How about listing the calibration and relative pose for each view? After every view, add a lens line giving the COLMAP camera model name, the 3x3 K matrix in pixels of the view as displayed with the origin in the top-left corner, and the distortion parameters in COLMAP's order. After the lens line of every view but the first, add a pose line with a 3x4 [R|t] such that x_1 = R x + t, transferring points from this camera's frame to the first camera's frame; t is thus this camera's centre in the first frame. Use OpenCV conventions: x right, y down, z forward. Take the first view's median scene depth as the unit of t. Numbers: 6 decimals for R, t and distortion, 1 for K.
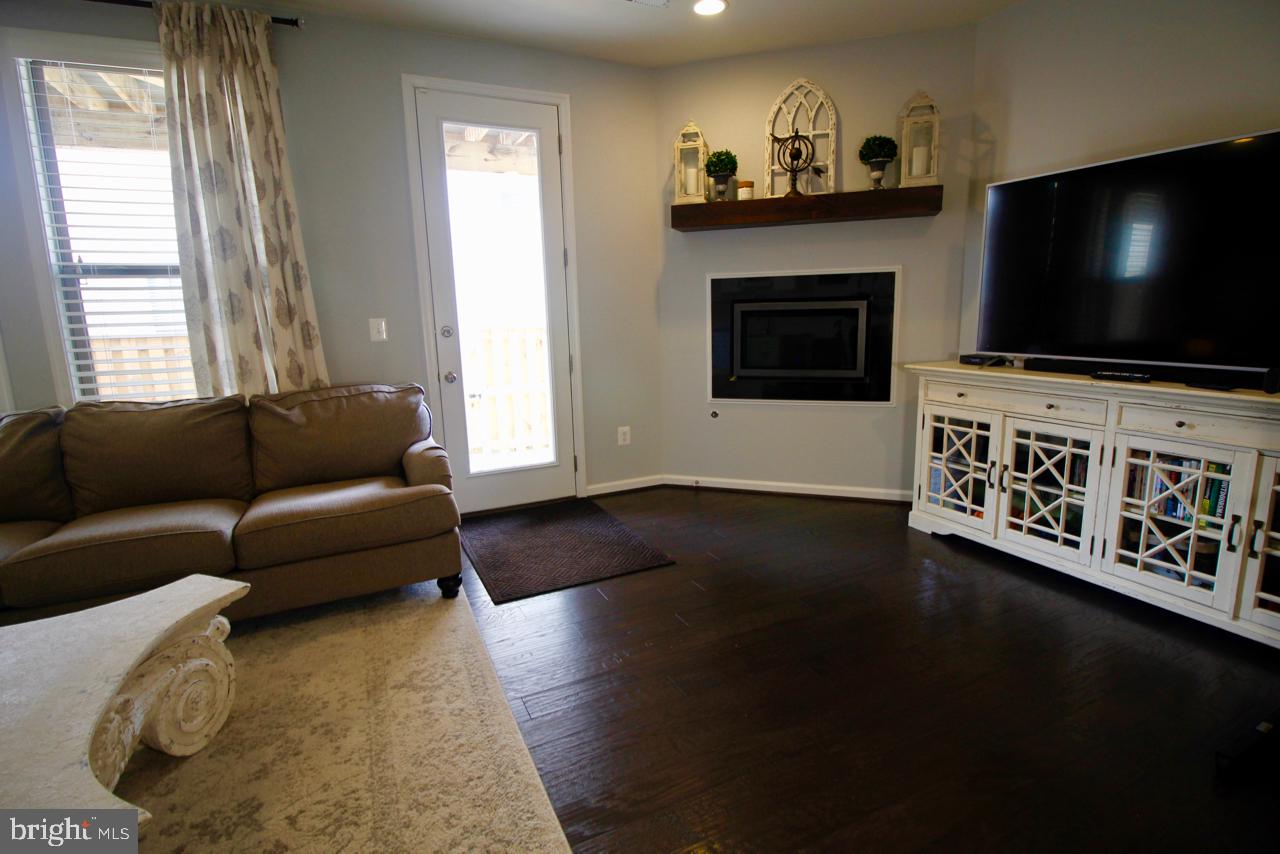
lens RADIAL K [[608.7, 0, 640.0], [0, 608.7, 427.0], [0, 0, 1]] dist [-0.001512, -0.015636]
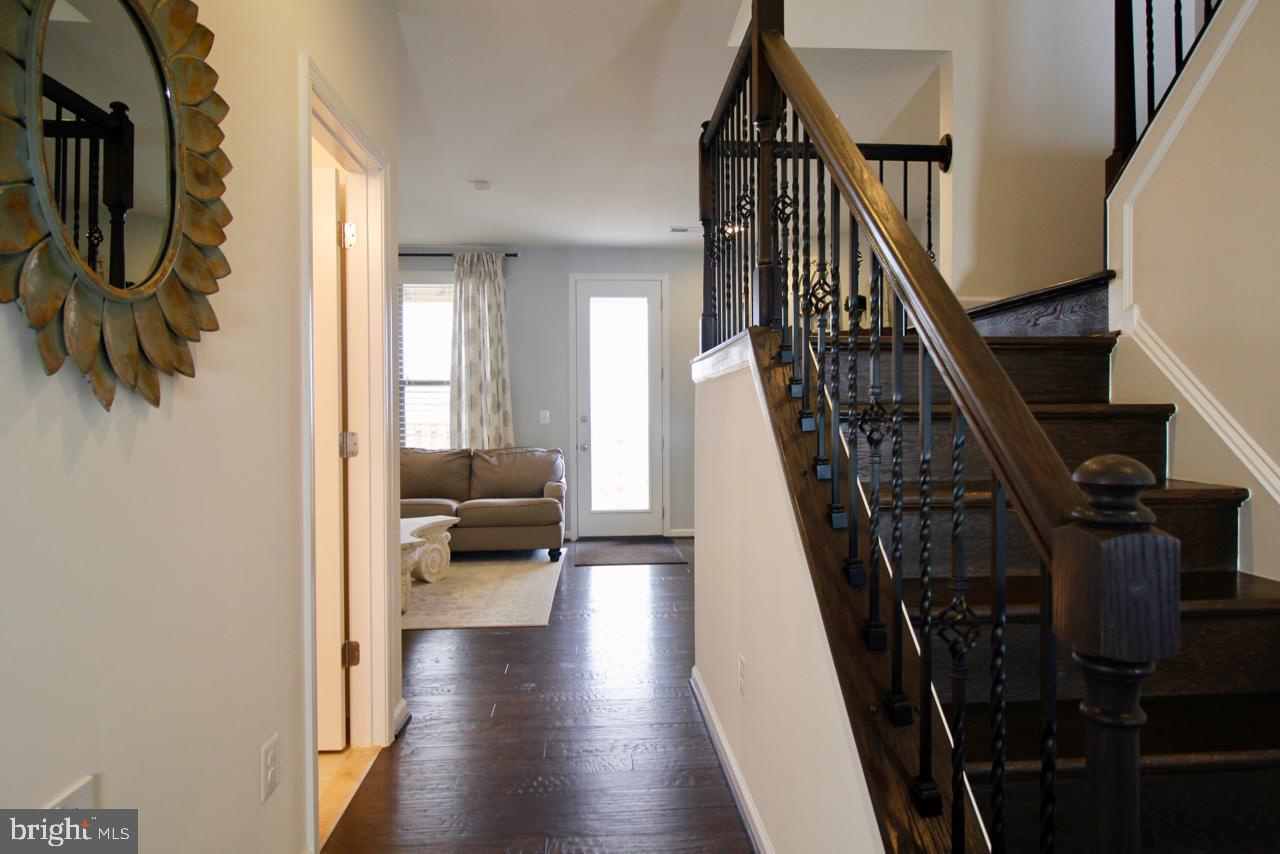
lens RADIAL K [[790.6, 0, 640.0], [0, 790.6, 427.0], [0, 0, 1]] dist [-0.000140, 0.000172]
pose [[0.923535, 0.024784, -0.382712, 0.747598], [-0.087735, 0.985100, -0.147922, 0.193084], [0.373343, 0.170188, 0.911949, -1.024098]]
